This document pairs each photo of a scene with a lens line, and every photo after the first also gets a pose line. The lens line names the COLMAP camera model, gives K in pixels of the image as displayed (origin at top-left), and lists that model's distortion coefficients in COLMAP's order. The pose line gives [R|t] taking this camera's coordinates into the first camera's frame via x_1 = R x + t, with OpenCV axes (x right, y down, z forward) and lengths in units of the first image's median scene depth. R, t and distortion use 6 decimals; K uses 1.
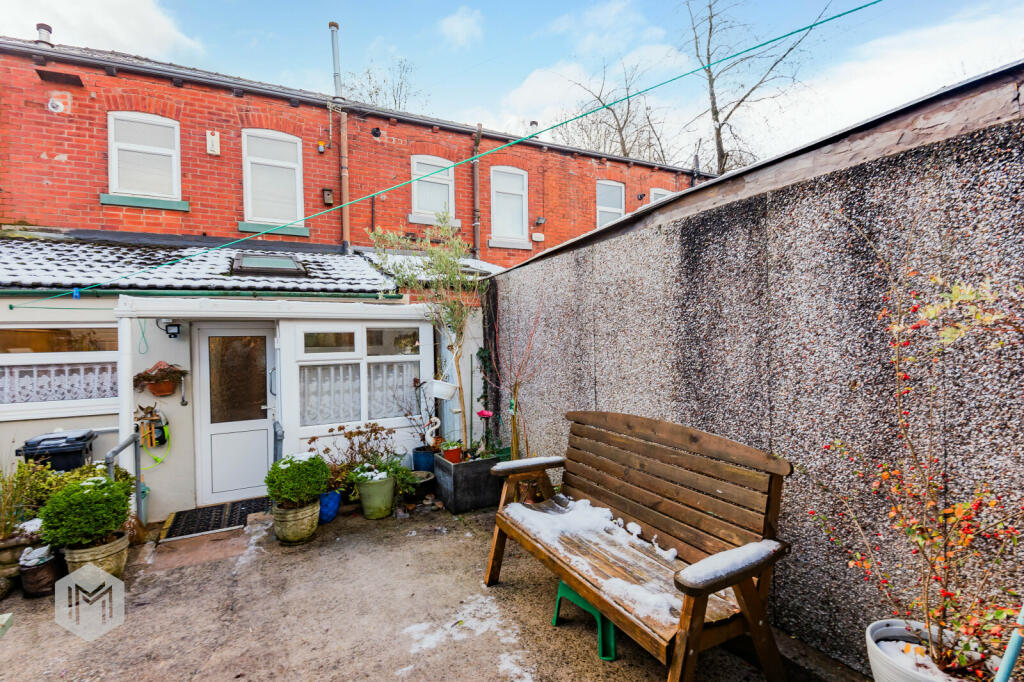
lens RADIAL K [[480.8, 0, 516.1], [0, 480.8, 332.4], [0, 0, 1]] dist [0.015748, -0.003744]
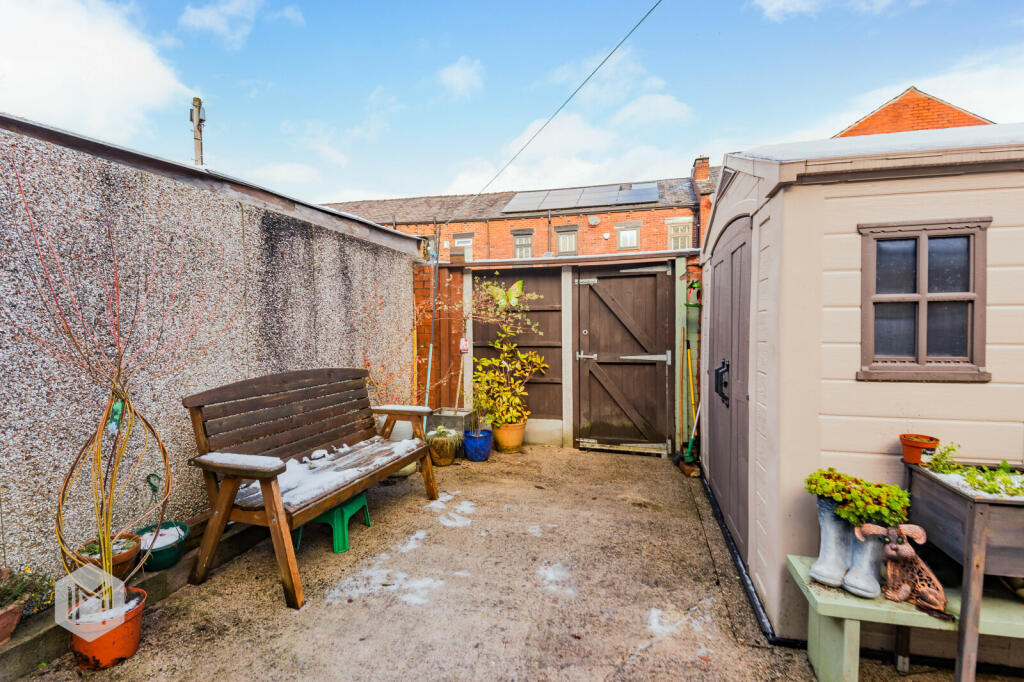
lens RADIAL K [[480.8, 0, 510.0], [0, 480.8, 343.4], [0, 0, 1]] dist [0.015748, -0.003744]
pose [[-0.721721, 0.012470, 0.692071, -0.825252], [0.021812, 0.999751, 0.004733, 0.096320], [-0.691840, 0.018511, -0.721814, 1.278471]]
